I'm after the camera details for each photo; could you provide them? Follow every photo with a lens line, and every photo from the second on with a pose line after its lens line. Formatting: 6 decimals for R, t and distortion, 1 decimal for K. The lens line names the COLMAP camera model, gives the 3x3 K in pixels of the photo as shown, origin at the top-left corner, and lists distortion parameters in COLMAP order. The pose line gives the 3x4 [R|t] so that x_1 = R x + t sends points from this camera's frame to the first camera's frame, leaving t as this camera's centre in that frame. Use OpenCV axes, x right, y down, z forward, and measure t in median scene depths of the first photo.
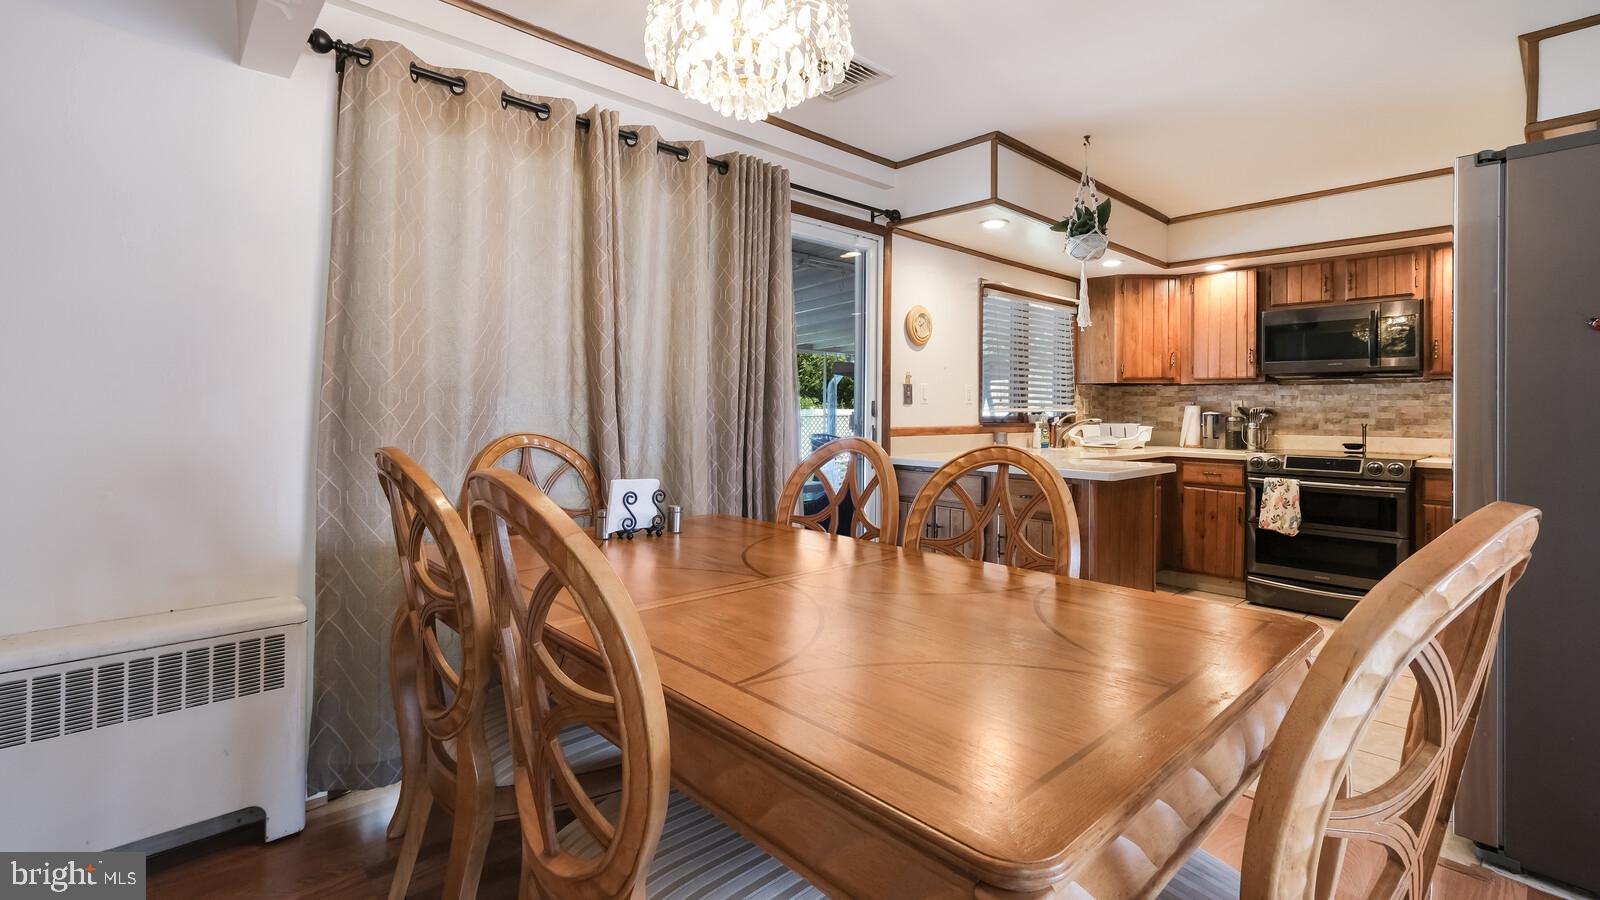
lens RADIAL K [[732.9, 0, 775.9], [0, 732.9, 403.9], [0, 0, 1]] dist [0.009246, -0.003438]
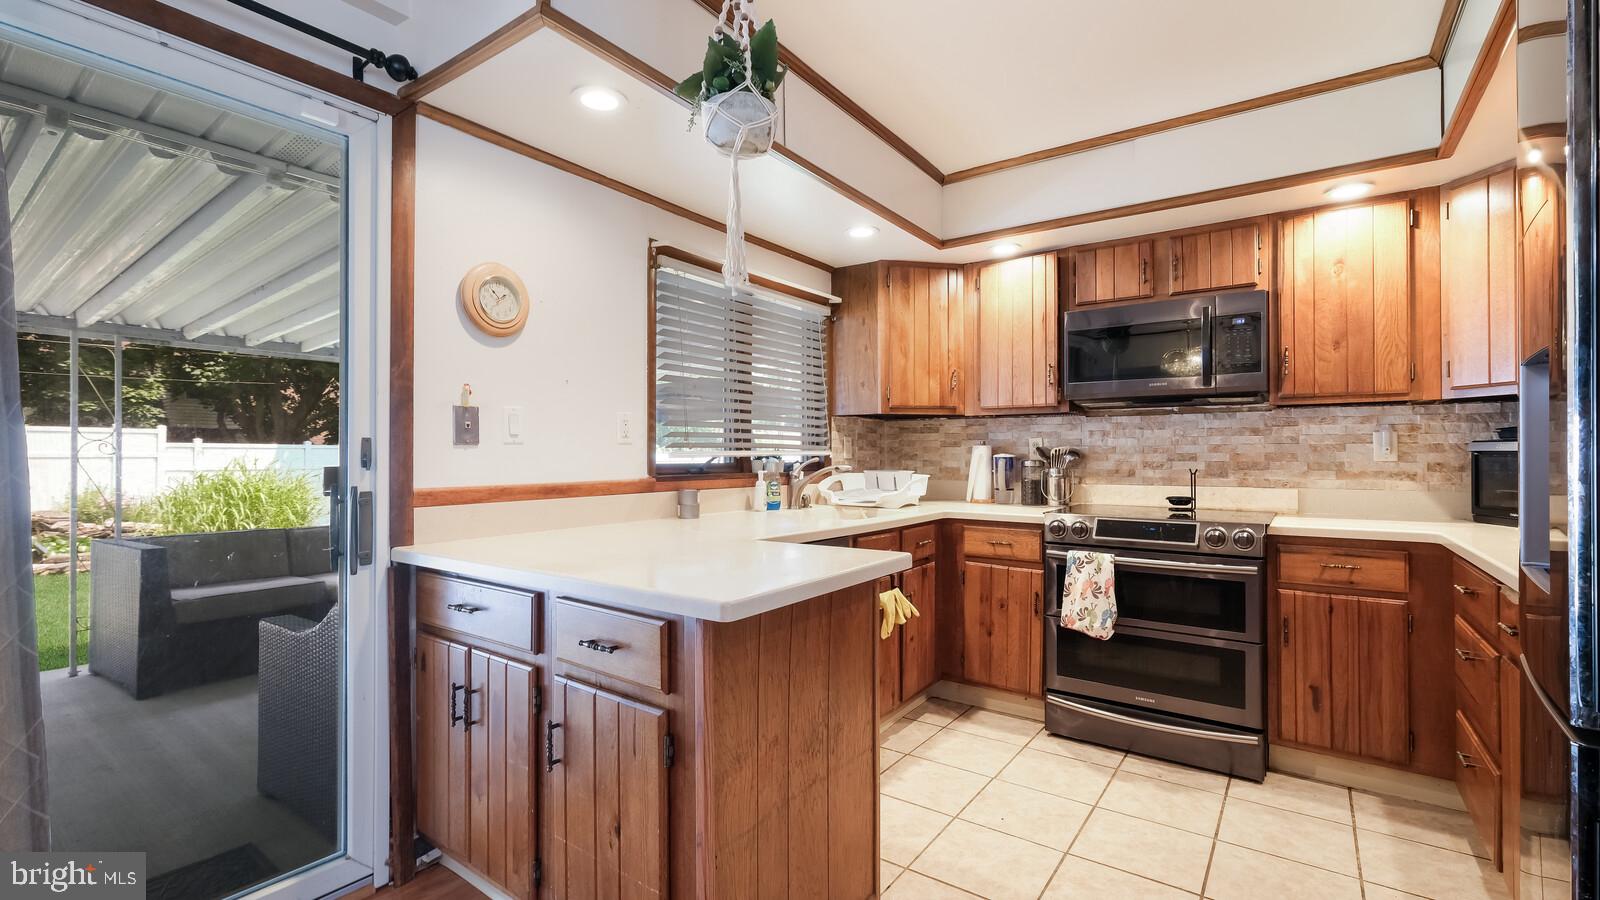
lens RADIAL K [[732.9, 0, 786.3], [0, 732.9, 447.3], [0, 0, 1]] dist [0.009246, -0.003438]
pose [[0.978721, -0.006048, 0.205105, 0.256505], [0.006341, 0.999980, -0.000774, 0.003874], [-0.205096, 0.002058, 0.978740, 0.368668]]
